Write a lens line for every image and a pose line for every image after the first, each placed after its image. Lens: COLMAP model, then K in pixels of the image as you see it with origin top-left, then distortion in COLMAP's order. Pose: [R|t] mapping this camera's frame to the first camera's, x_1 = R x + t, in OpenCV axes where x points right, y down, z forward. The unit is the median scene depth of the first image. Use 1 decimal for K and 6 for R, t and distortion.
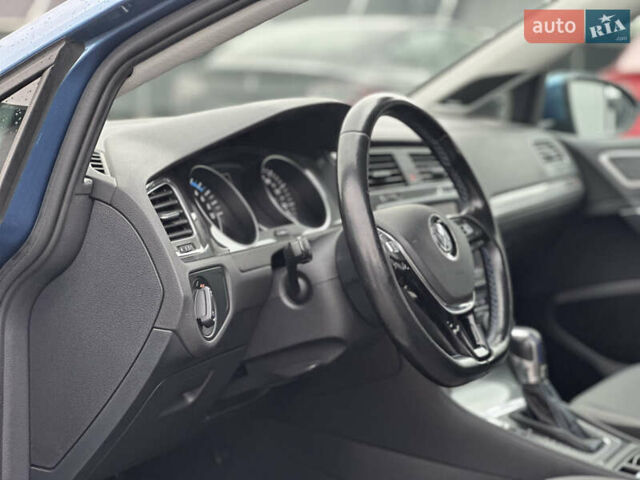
lens RADIAL K [[1416.0, 0, 320.5], [0, 1416.0, 241.0], [0, 0, 1]] dist [0.159048, 0.000000]
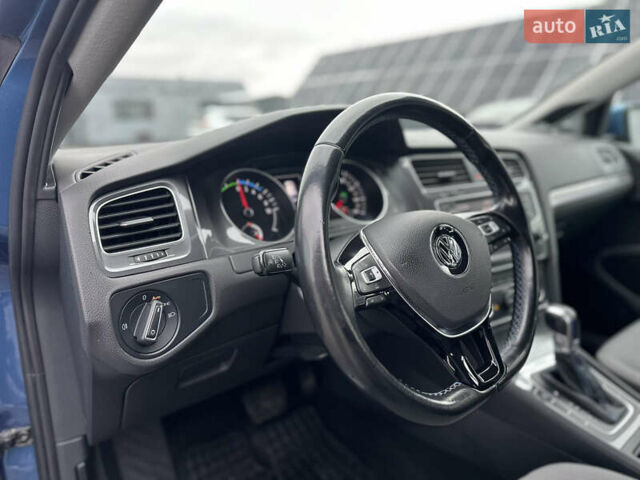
lens RADIAL K [[450.8, 0, 317.1], [0, 450.8, 254.3], [0, 0, 1]] dist [0.027152, -0.023980]
pose [[0.915697, 0.077209, -0.394384, 0.117887], [-0.019193, 0.988653, 0.148985, -0.039466], [0.401412, -0.128856, 0.906788, 0.664465]]
